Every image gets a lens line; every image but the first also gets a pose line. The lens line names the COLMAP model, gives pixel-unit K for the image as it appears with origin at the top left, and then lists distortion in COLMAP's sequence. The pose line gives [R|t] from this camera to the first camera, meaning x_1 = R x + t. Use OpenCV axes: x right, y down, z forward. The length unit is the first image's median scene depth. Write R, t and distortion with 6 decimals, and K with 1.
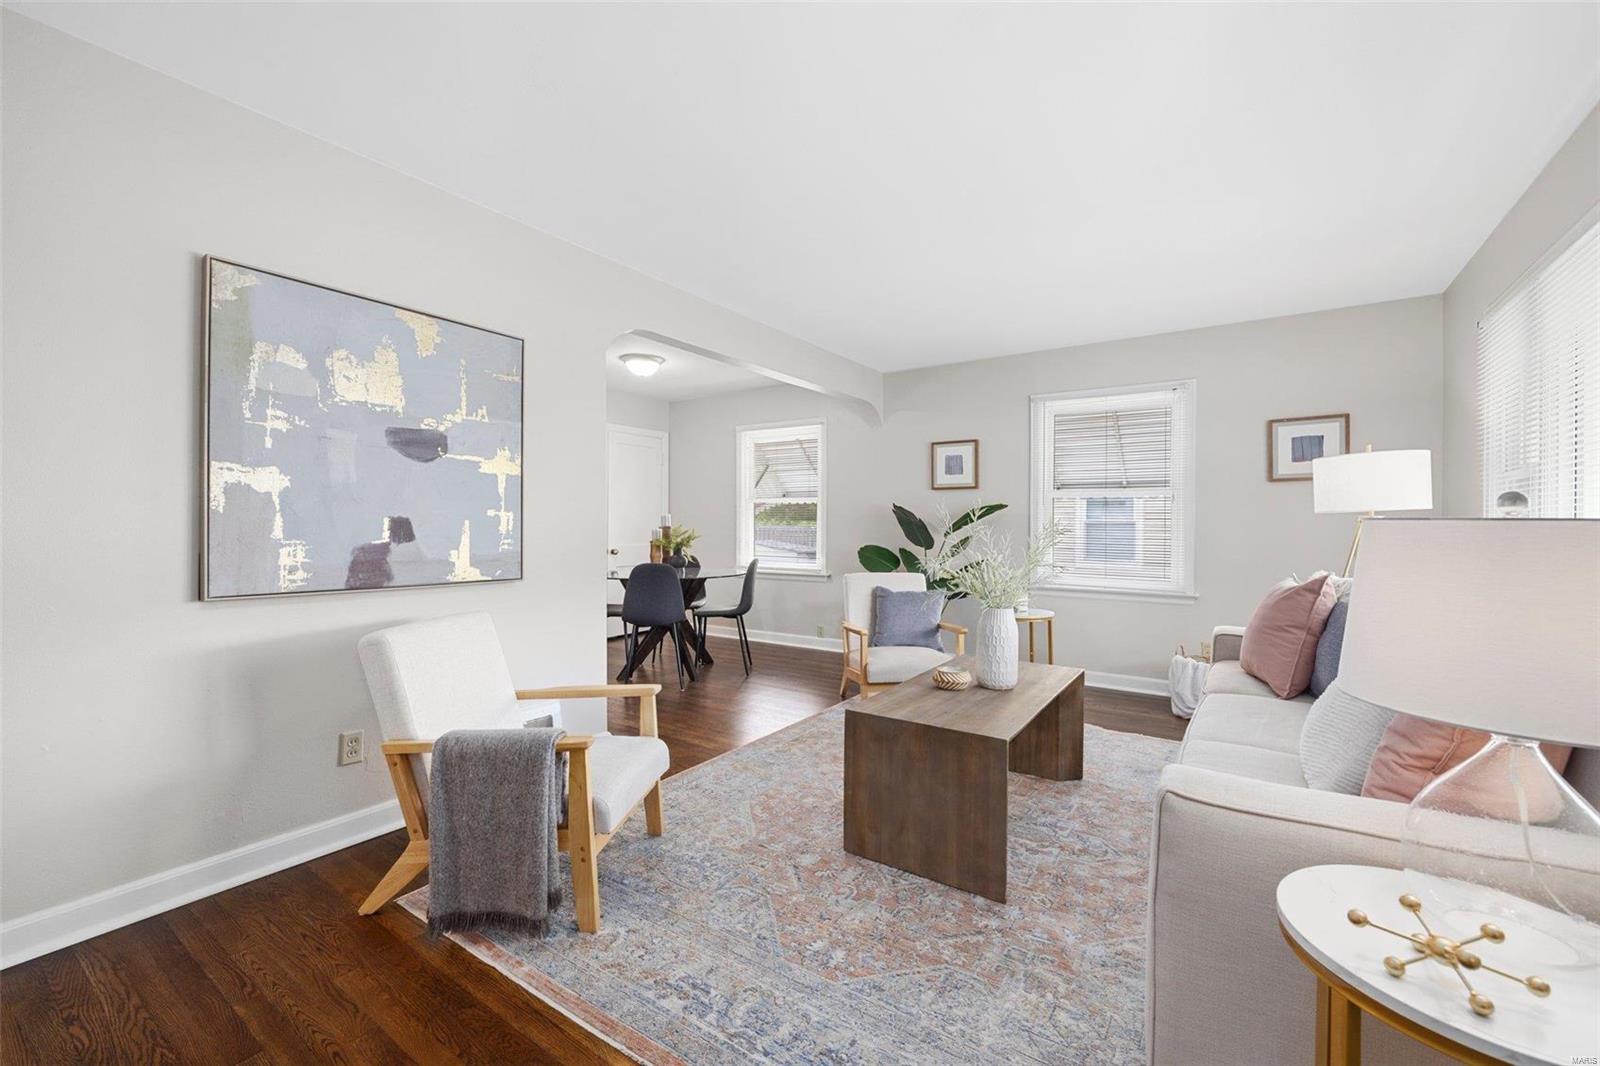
lens RADIAL K [[658.4, 0, 797.7], [0, 658.4, 533.0], [0, 0, 1]] dist [0.003761, 0.000827]
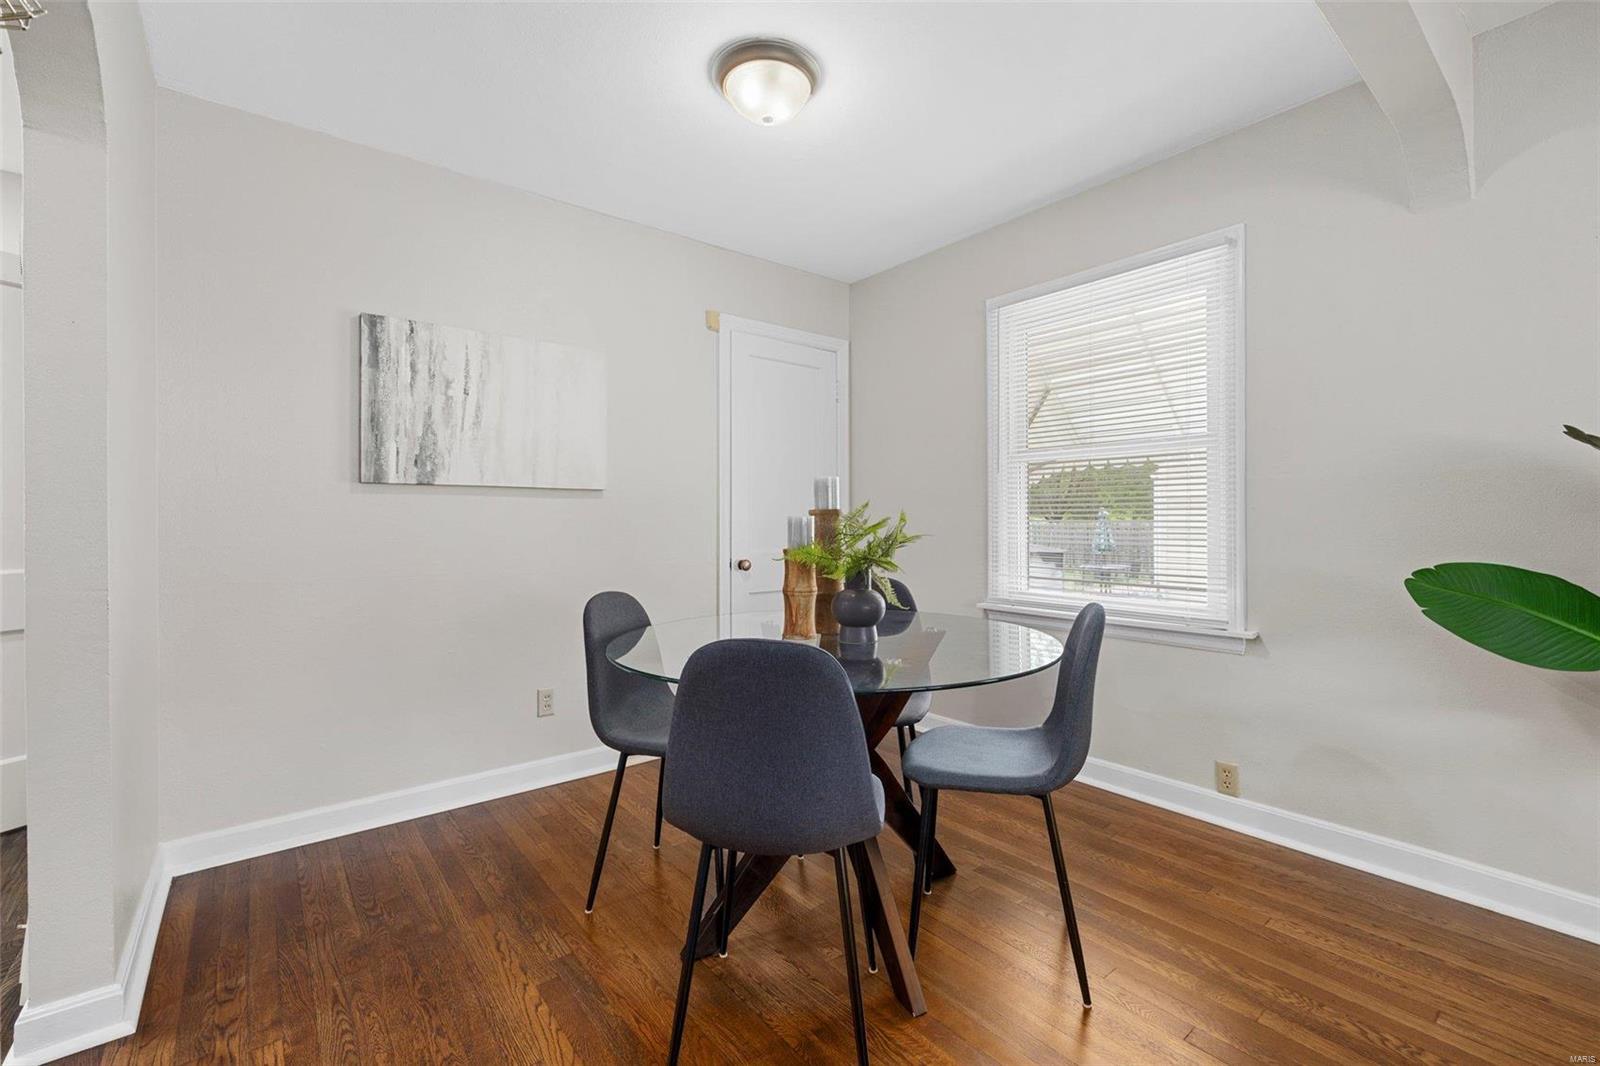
lens RADIAL K [[676.5, 0, 808.3], [0, 676.5, 523.4], [0, 0, 1]] dist [0.002588, 0.000053]
pose [[0.961747, -0.005595, -0.273880, -0.106316], [0.003831, 0.999968, -0.006975, 0.000412], [0.273911, 0.005659, 0.961738, 0.630855]]
